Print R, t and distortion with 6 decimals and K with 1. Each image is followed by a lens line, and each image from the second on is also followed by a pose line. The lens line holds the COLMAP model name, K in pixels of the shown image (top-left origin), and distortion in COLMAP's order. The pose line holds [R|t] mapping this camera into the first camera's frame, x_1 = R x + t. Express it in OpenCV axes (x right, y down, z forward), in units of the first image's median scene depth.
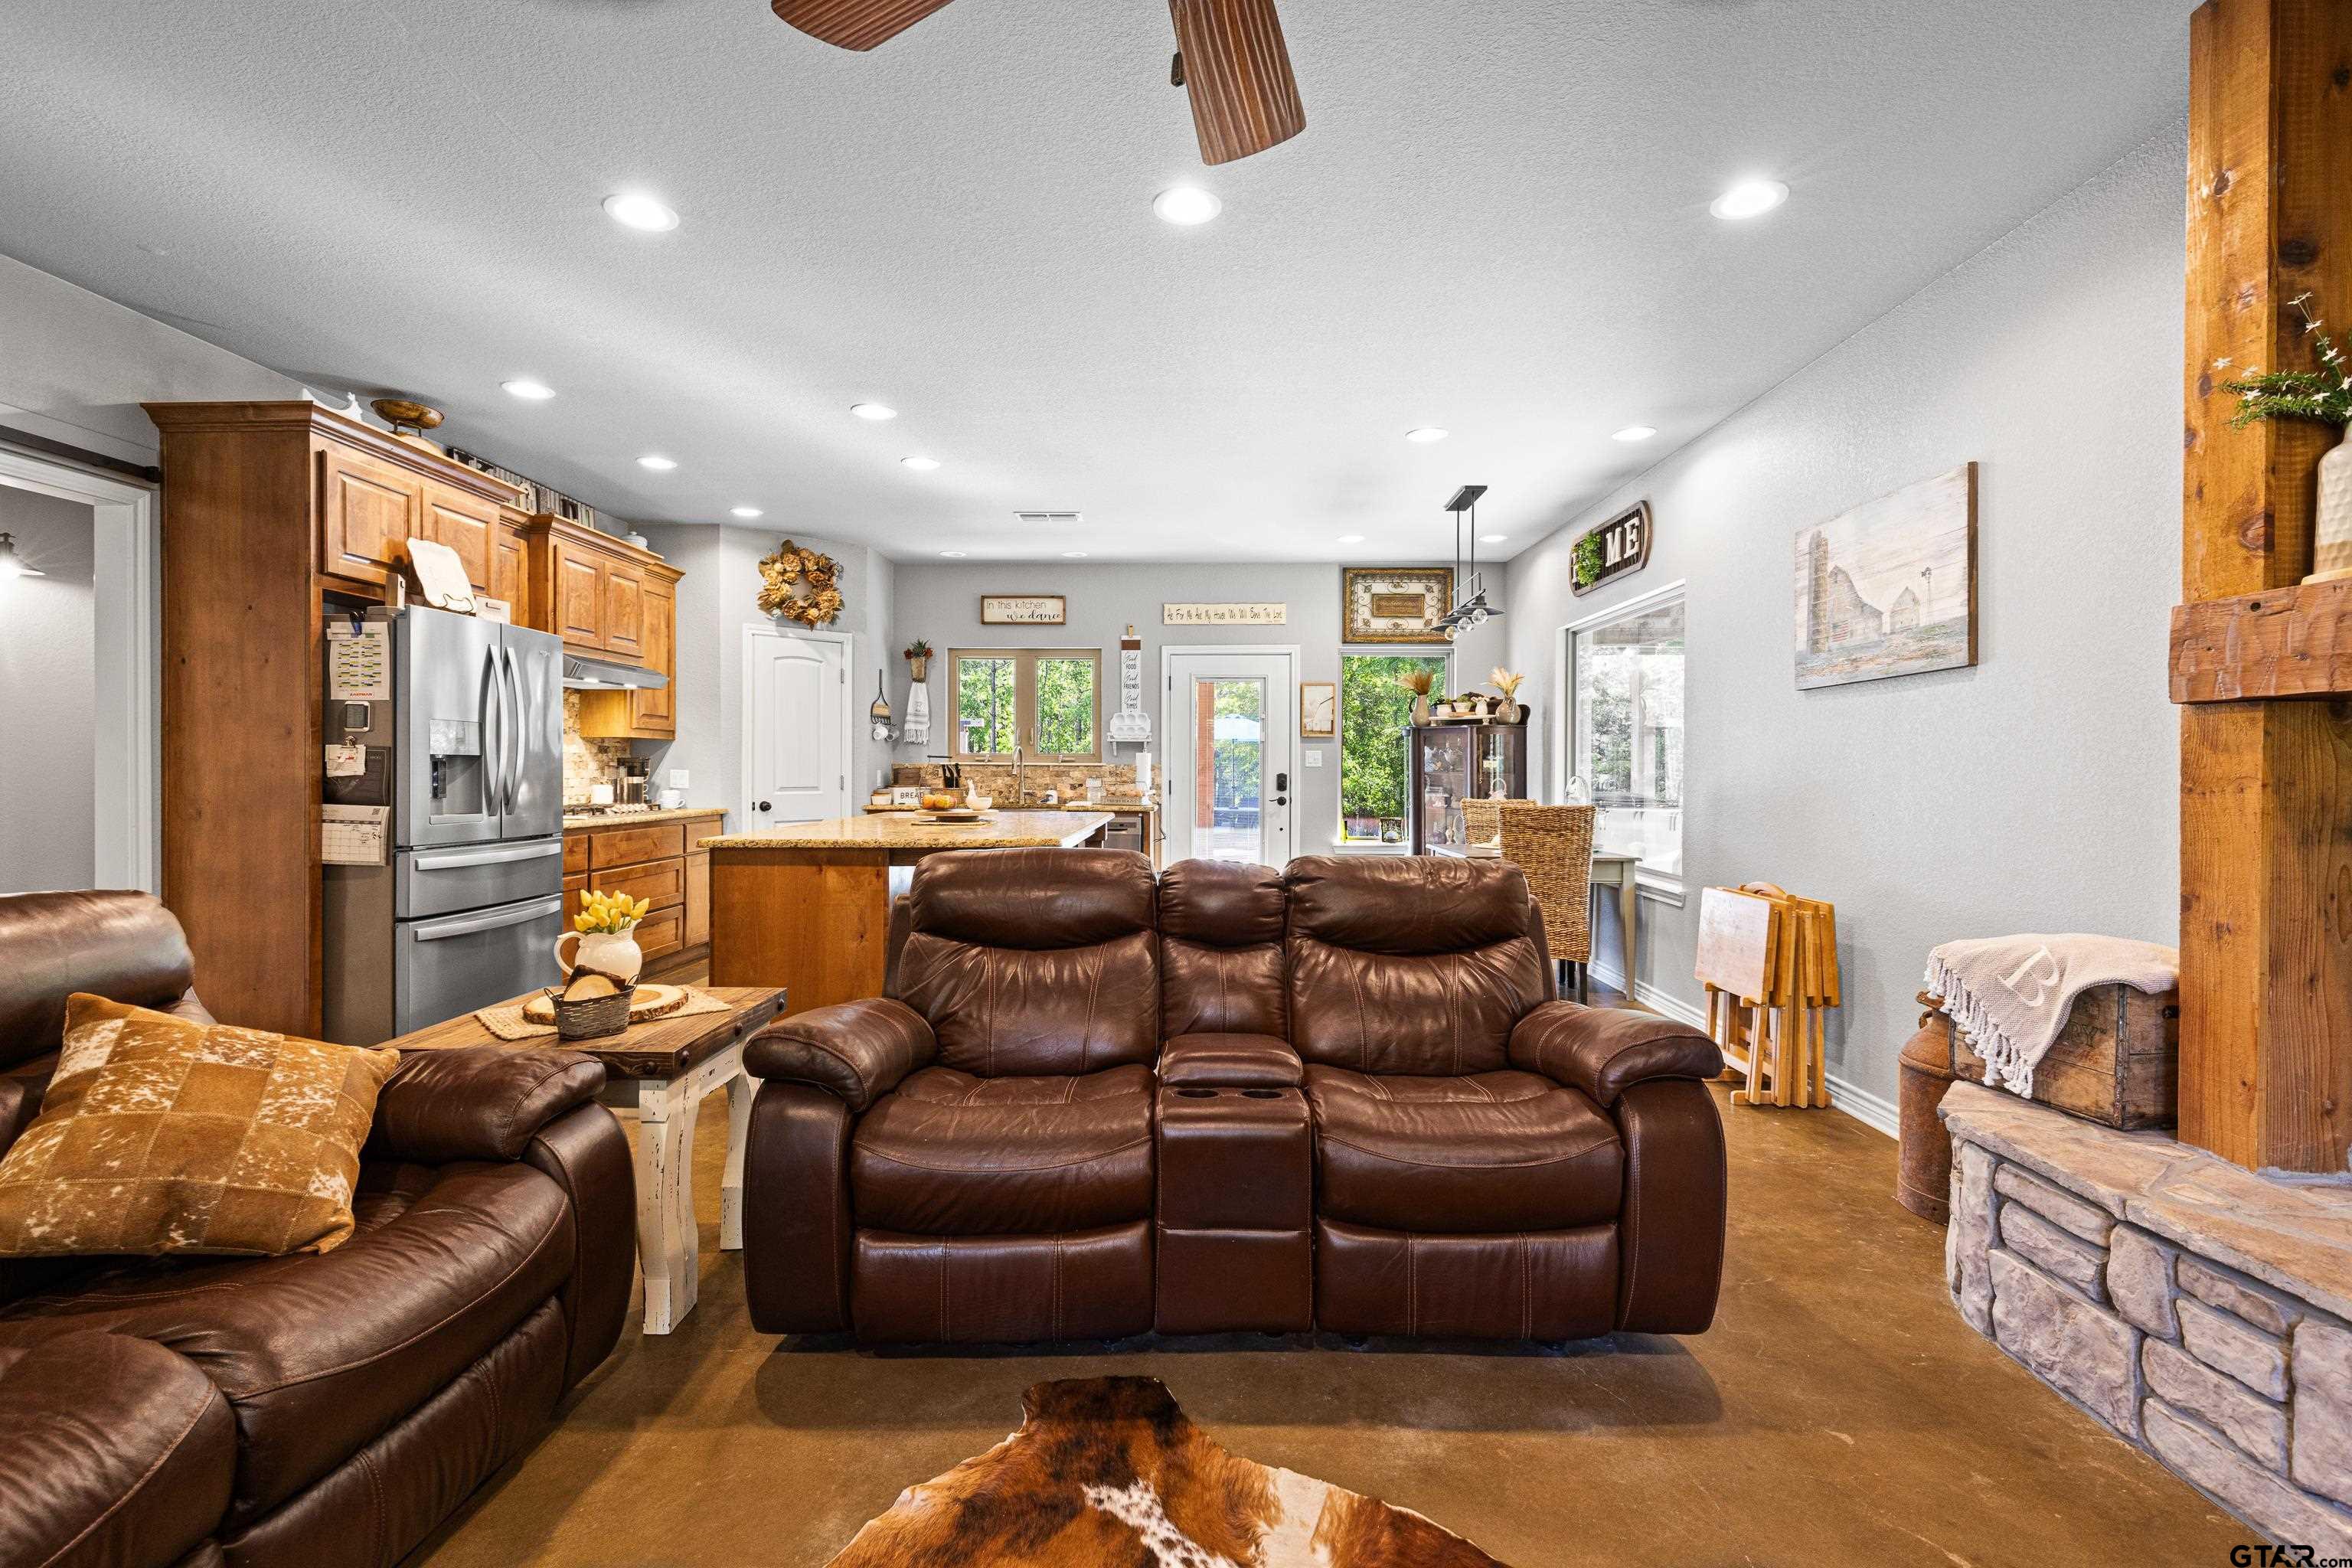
lens RADIAL K [[1057.2, 0, 1168.8], [0, 1057.2, 777.3], [0, 0, 1]] dist [0.003781, -0.000593]
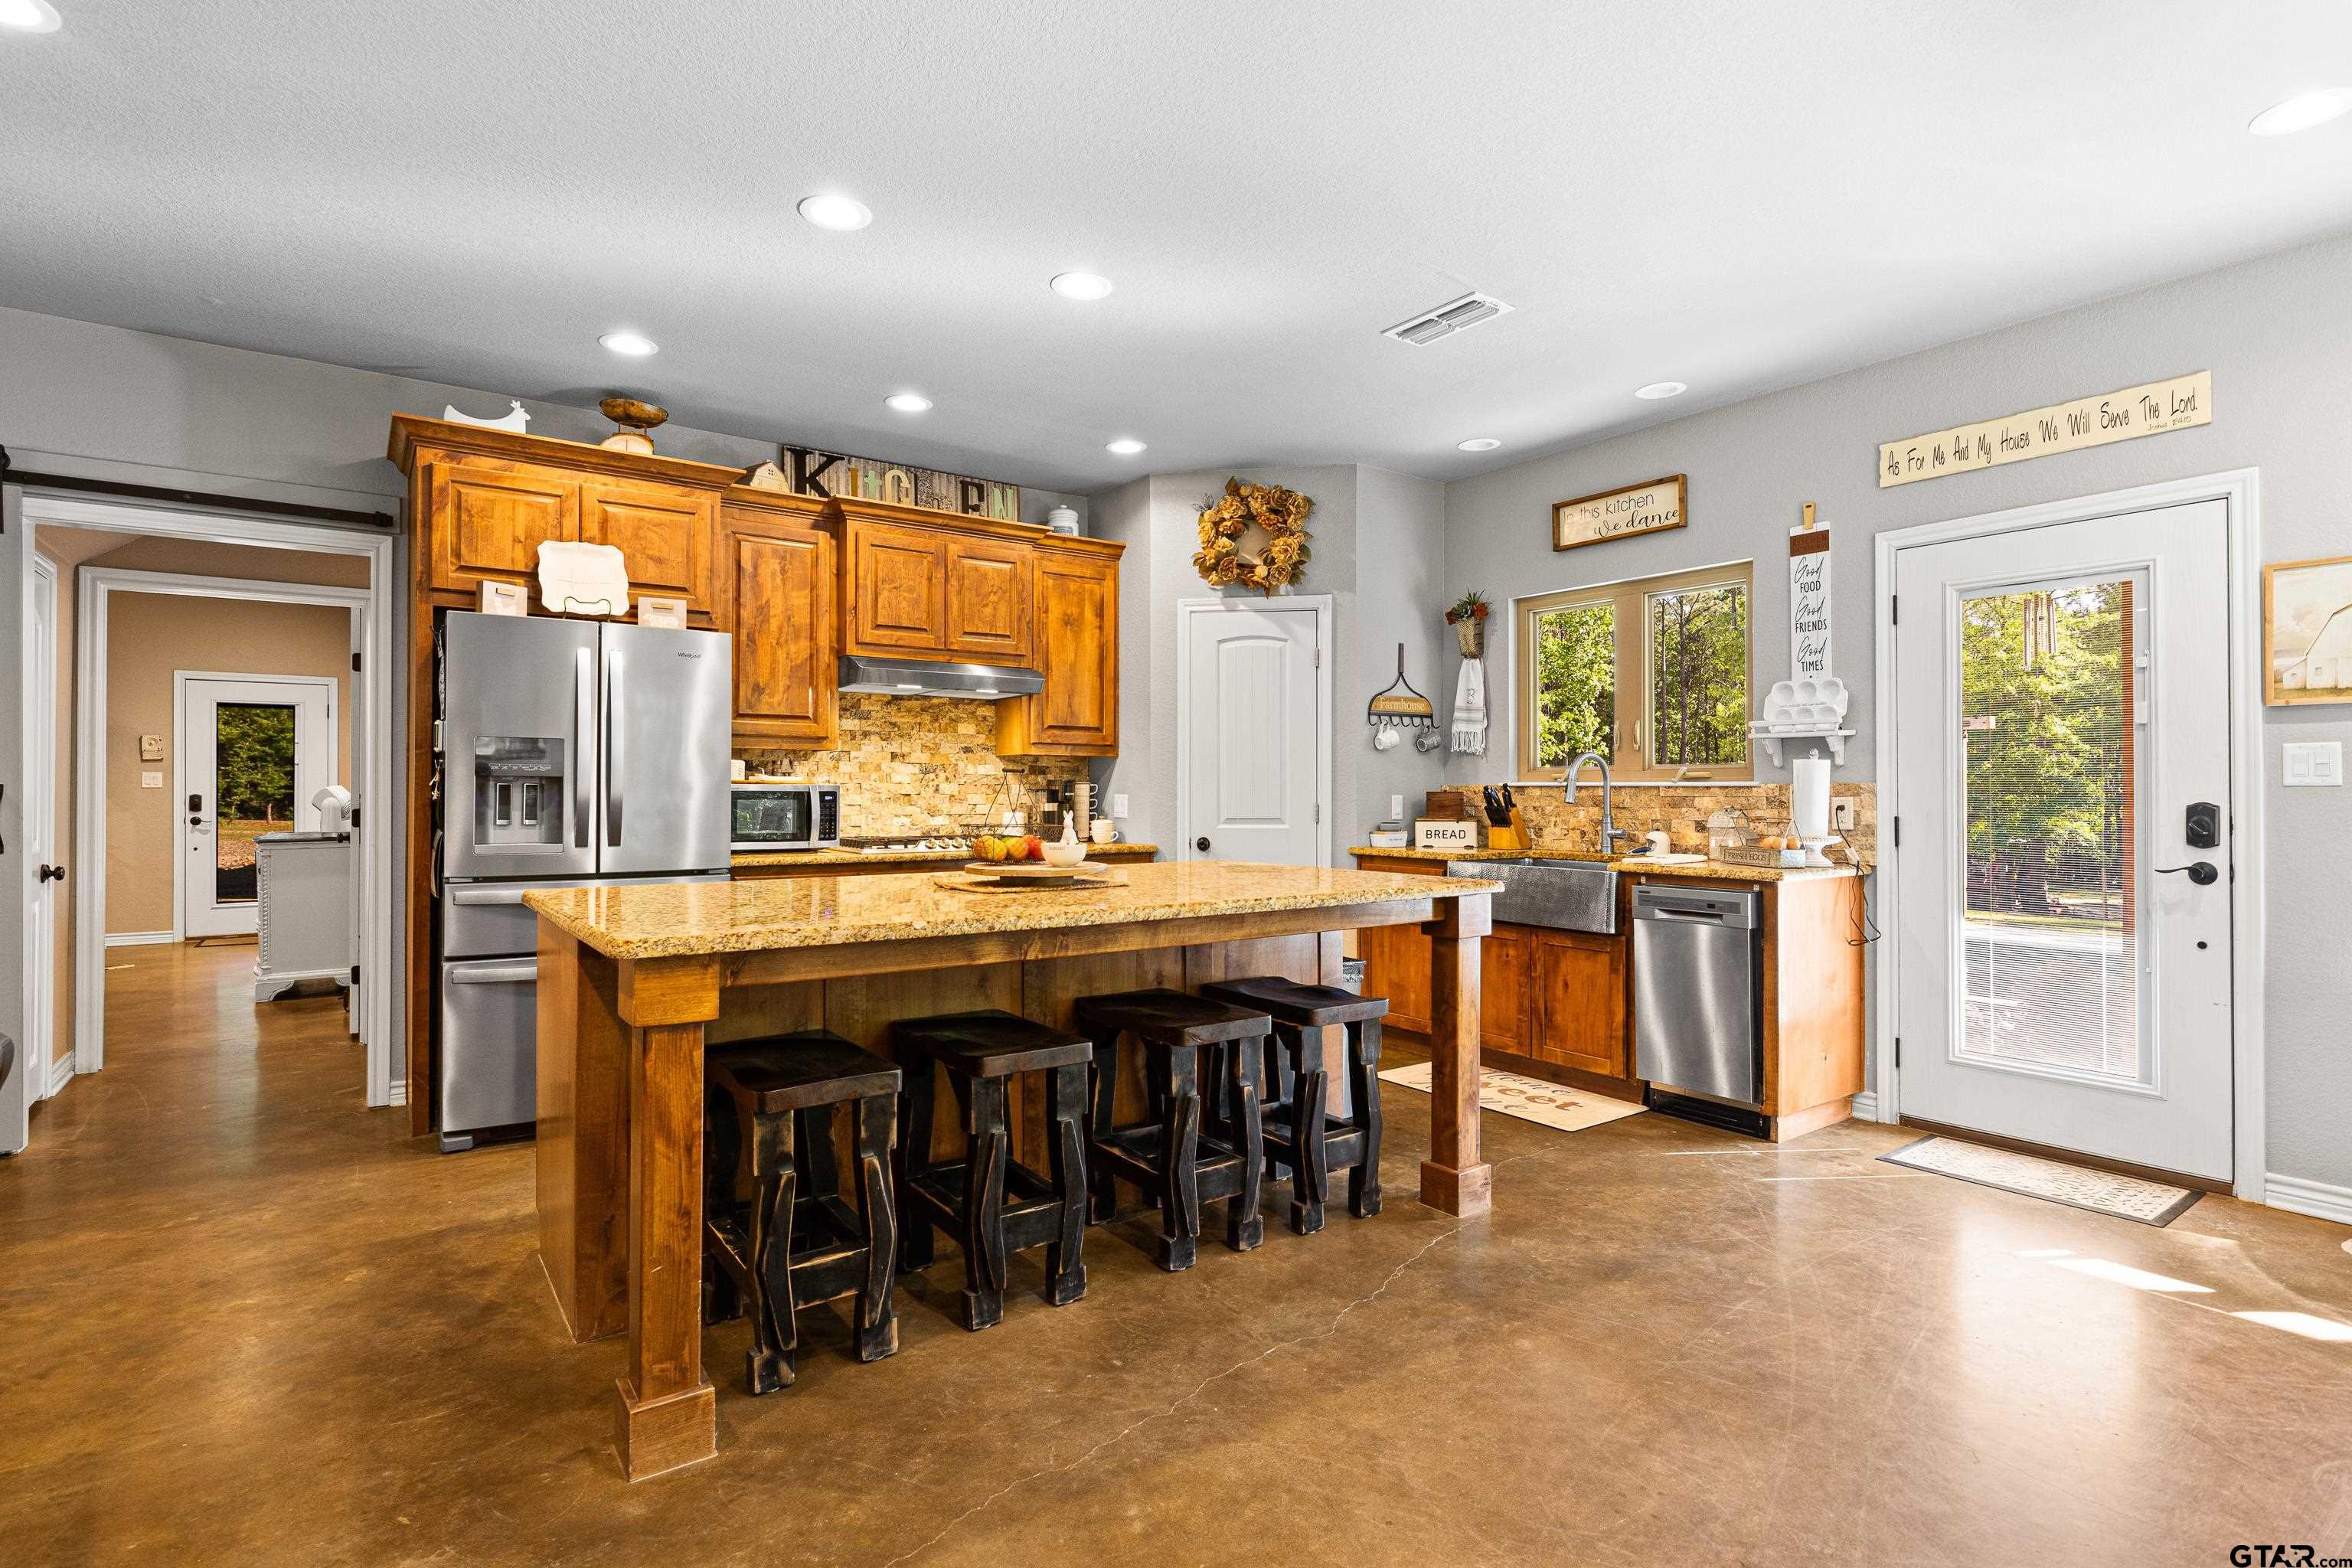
lens RADIAL K [[1164.8, 0, 1162.8], [0, 1164.8, 791.8], [0, 0, 1]] dist [-0.005659, -0.001172]
pose [[0.606404, -0.003017, -0.795151, 0.480336], [-0.006165, 0.999945, -0.008495, -0.003711], [0.795133, 0.010054, 0.606352, 0.956725]]
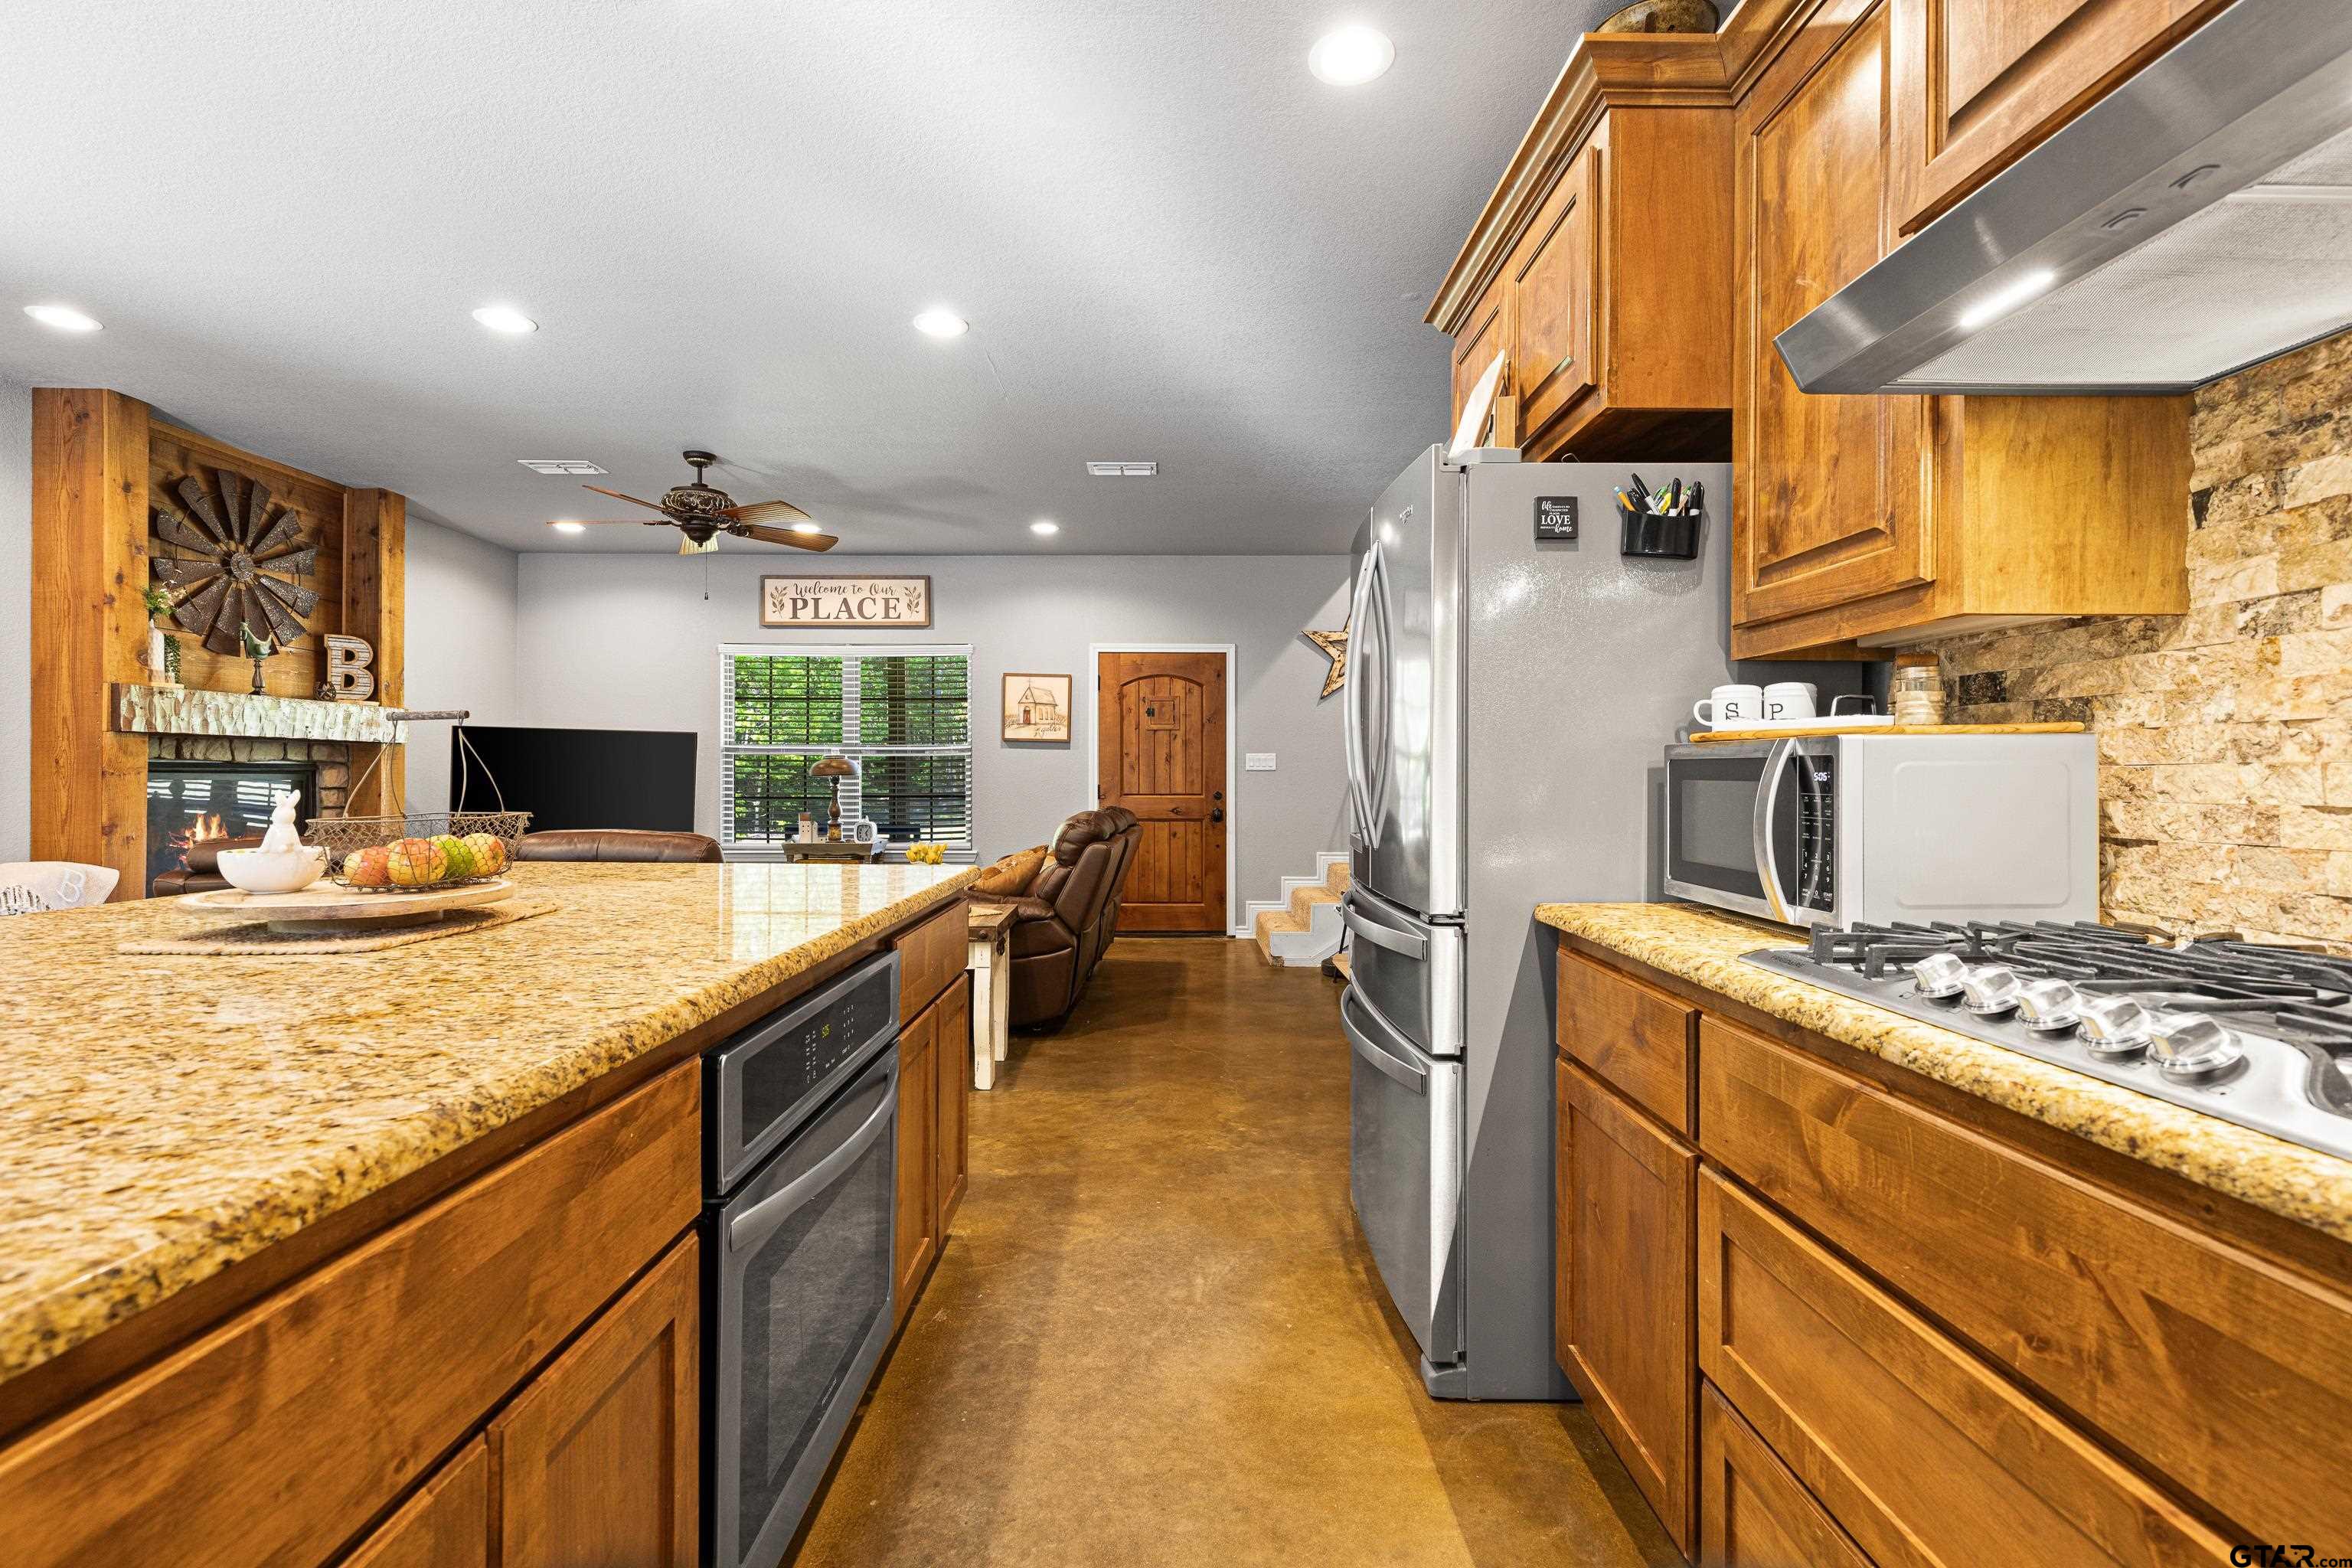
lens RADIAL K [[1045.5, 0, 1165.2], [0, 1045.5, 778.3], [0, 0, 1]] dist [0.006008, -0.000922]
pose [[-0.999321, -0.005392, -0.036457, -0.612591], [-0.005791, 0.999924, 0.010869, -0.008087], [0.036395, 0.011073, -0.999276, 1.886130]]
